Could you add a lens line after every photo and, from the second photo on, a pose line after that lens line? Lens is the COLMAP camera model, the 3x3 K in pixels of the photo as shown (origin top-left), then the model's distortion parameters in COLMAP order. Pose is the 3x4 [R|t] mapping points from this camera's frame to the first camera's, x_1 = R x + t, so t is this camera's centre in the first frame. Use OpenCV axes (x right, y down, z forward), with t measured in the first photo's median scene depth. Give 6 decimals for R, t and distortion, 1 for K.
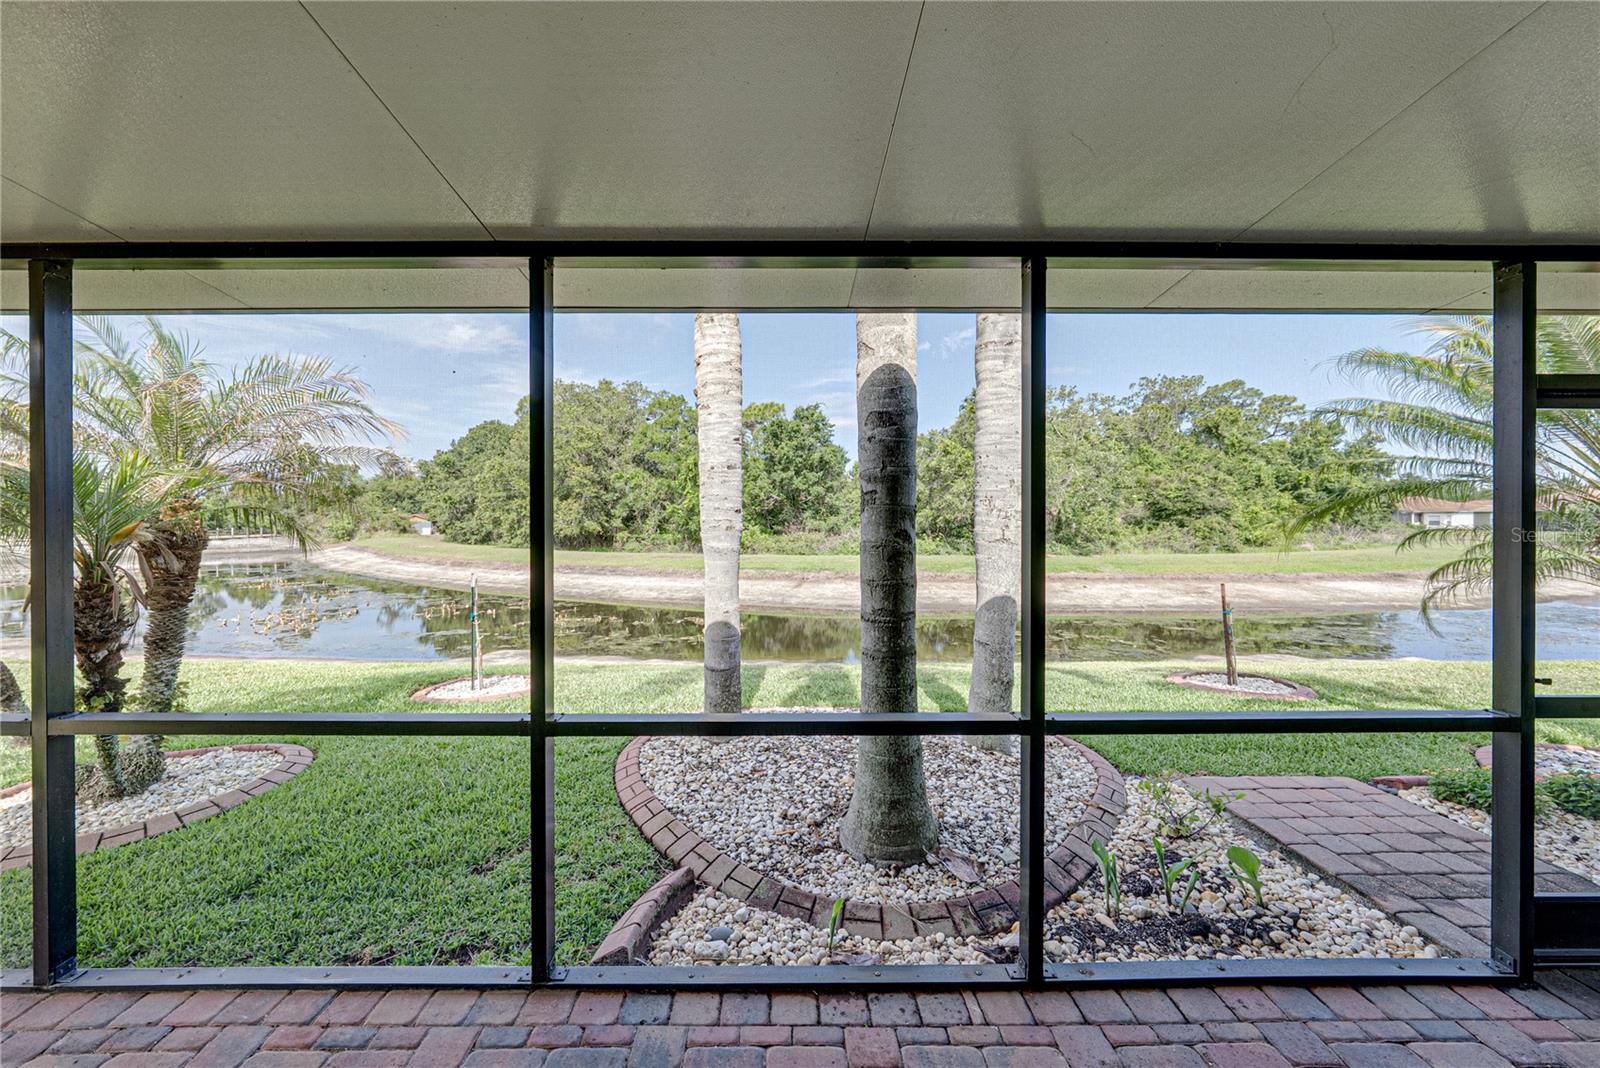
lens RADIAL K [[558.0, 0, 781.2], [0, 558.0, 525.4], [0, 0, 1]] dist [-0.003470, 0.000518]
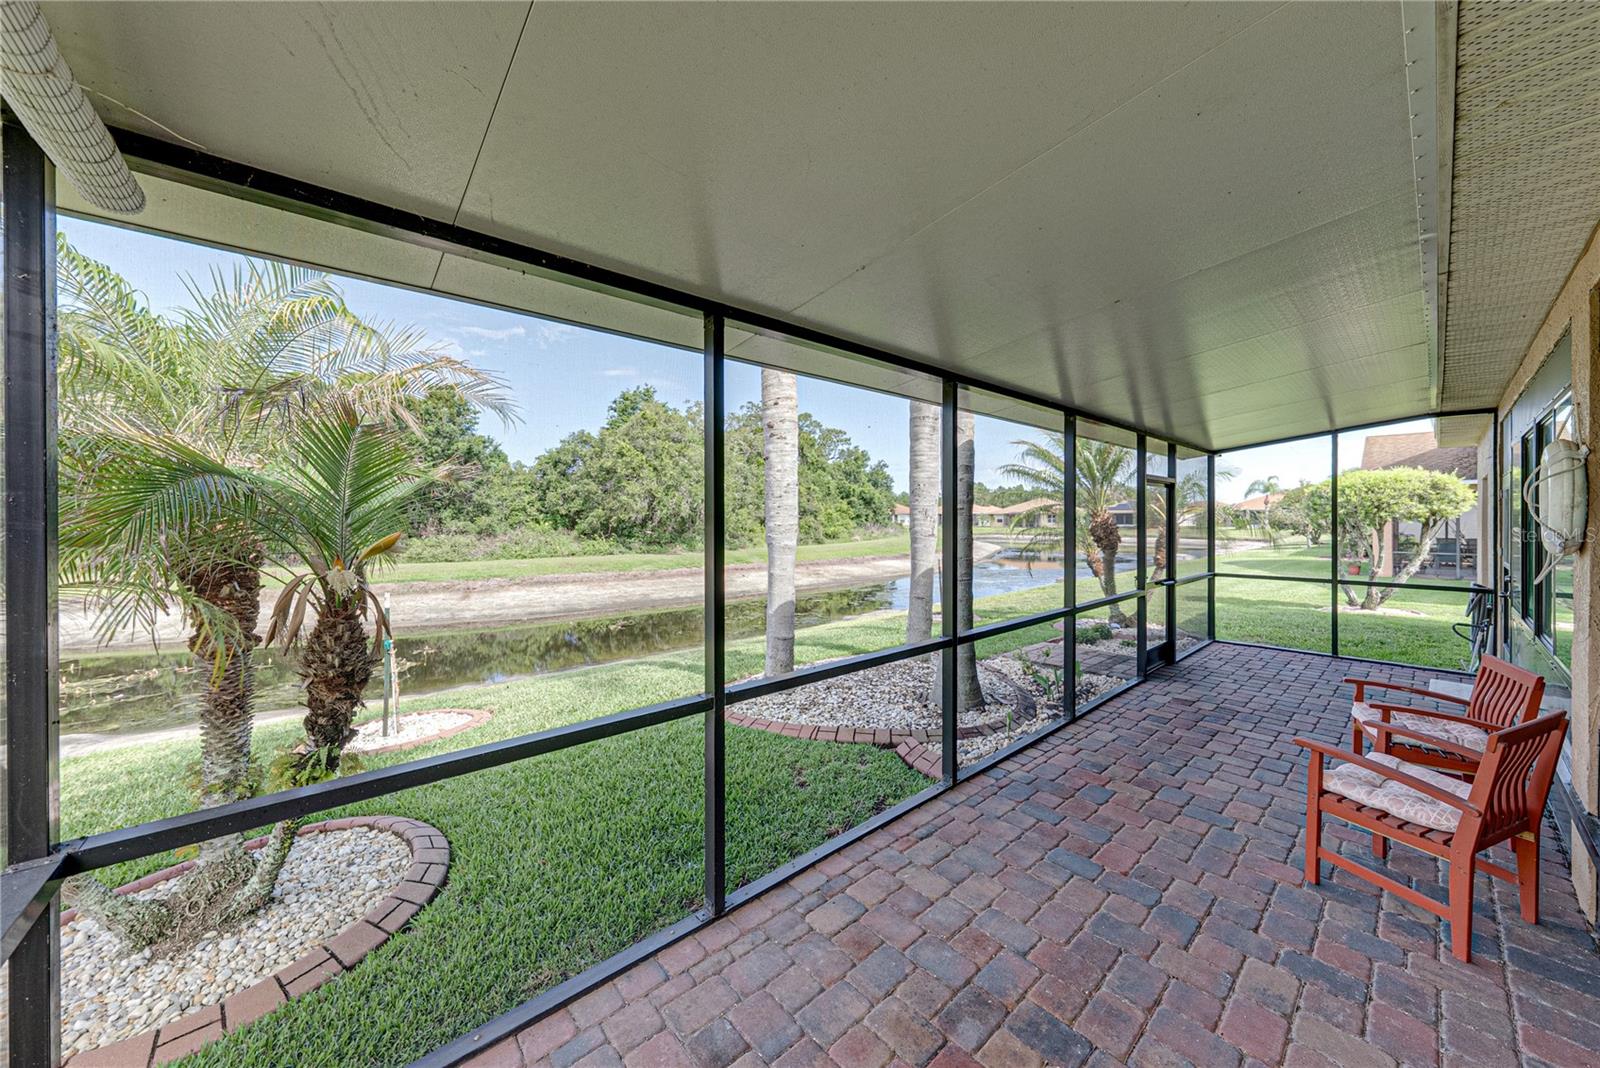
lens RADIAL K [[558.0, 0, 815.8], [0, 558.0, 523.8], [0, 0, 1]] dist [-0.003470, 0.000518]
pose [[0.748098, -0.007333, 0.663548, -1.041860], [0.008738, 0.999961, 0.001199, -0.012923], [-0.663531, 0.004901, 0.748133, -0.029699]]
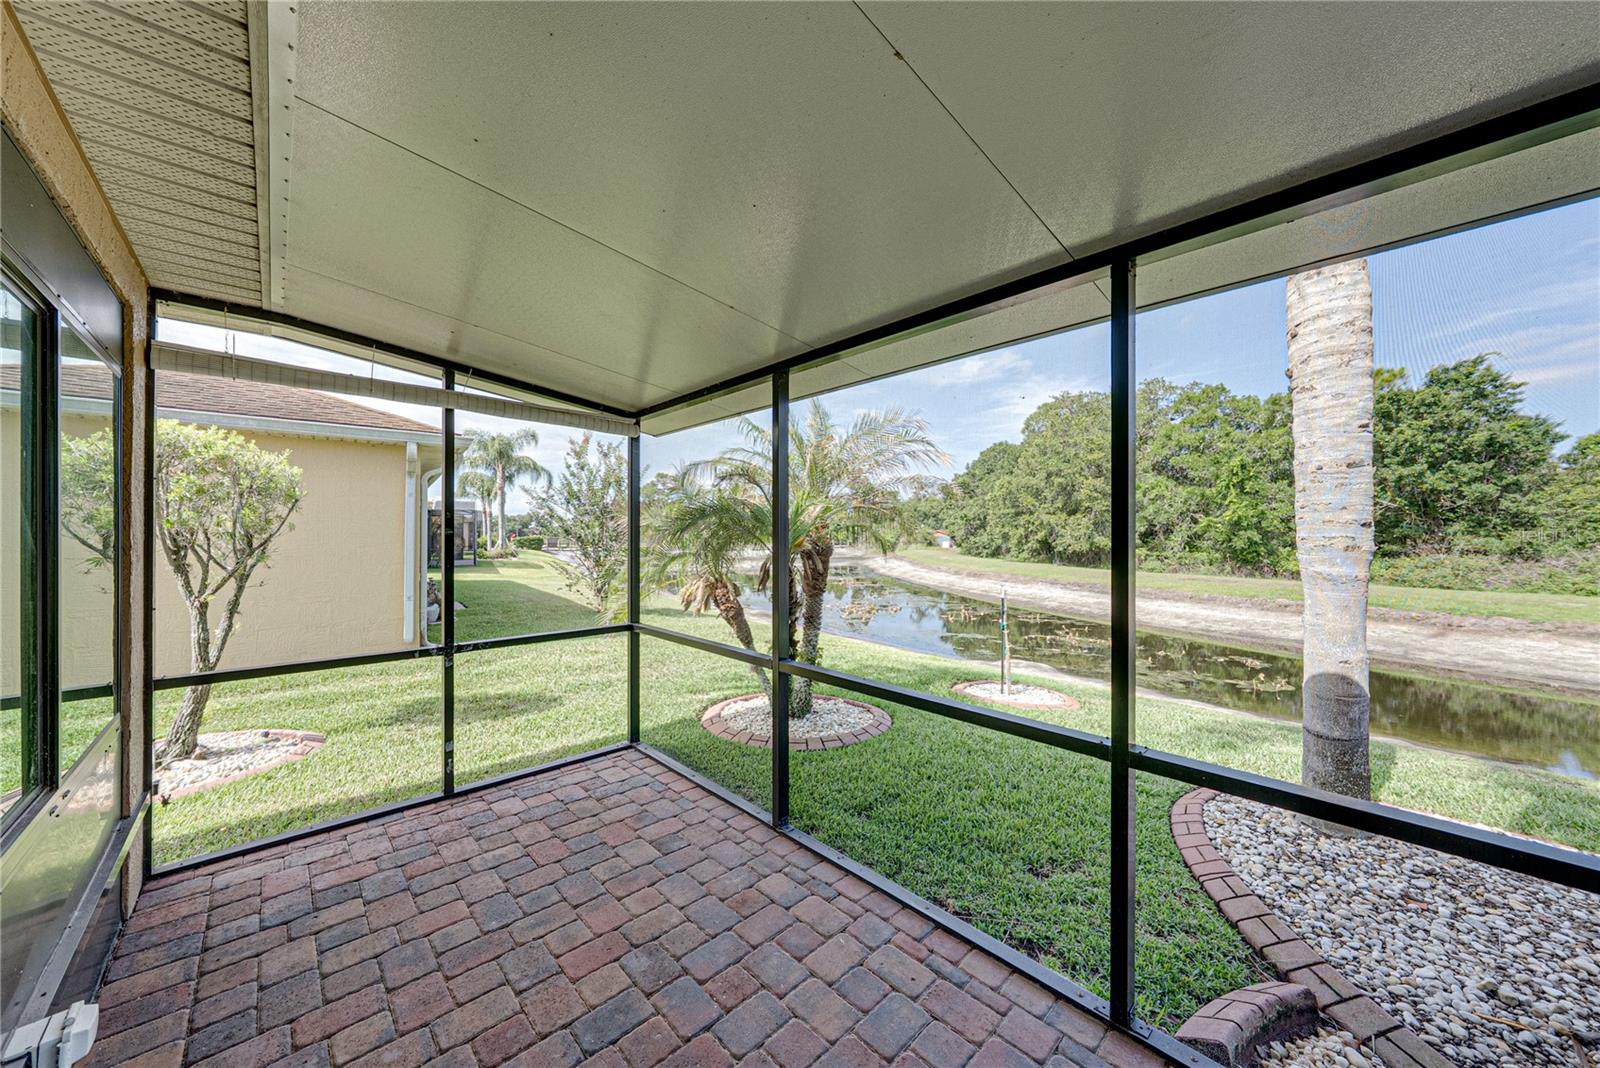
lens RADIAL K [[558.0, 0, 808.9], [0, 558.0, 533.3], [0, 0, 1]] dist [-0.003470, 0.000518]
pose [[0.689476, -0.000116, -0.724309, -0.058982], [-0.009380, 0.999915, -0.009089, -0.000349], [0.724248, 0.013061, 0.689416, -0.023638]]
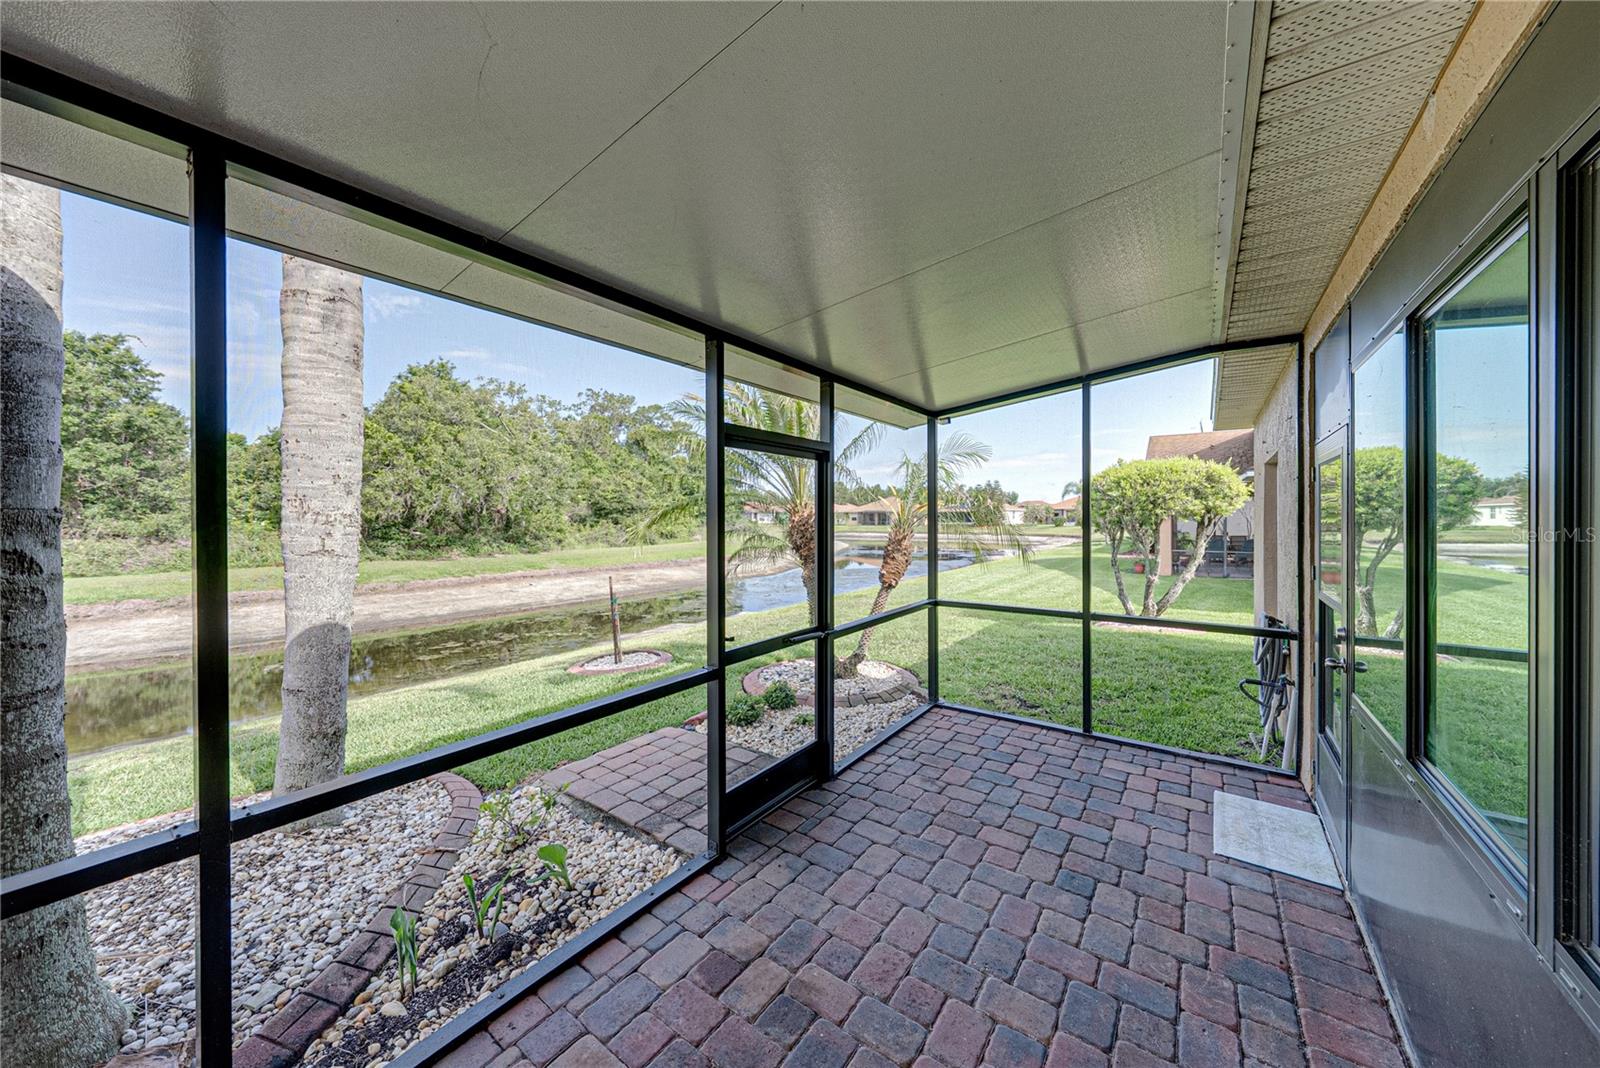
lens RADIAL K [[558.0, 0, 811.8], [0, 558.0, 523.0], [0, 0, 1]] dist [-0.003470, 0.000518]
pose [[0.580297, -0.009911, 0.814345, 0.163327], [0.010245, 0.999936, 0.004869, -0.010649], [-0.814341, 0.005518, 0.580361, -0.000646]]
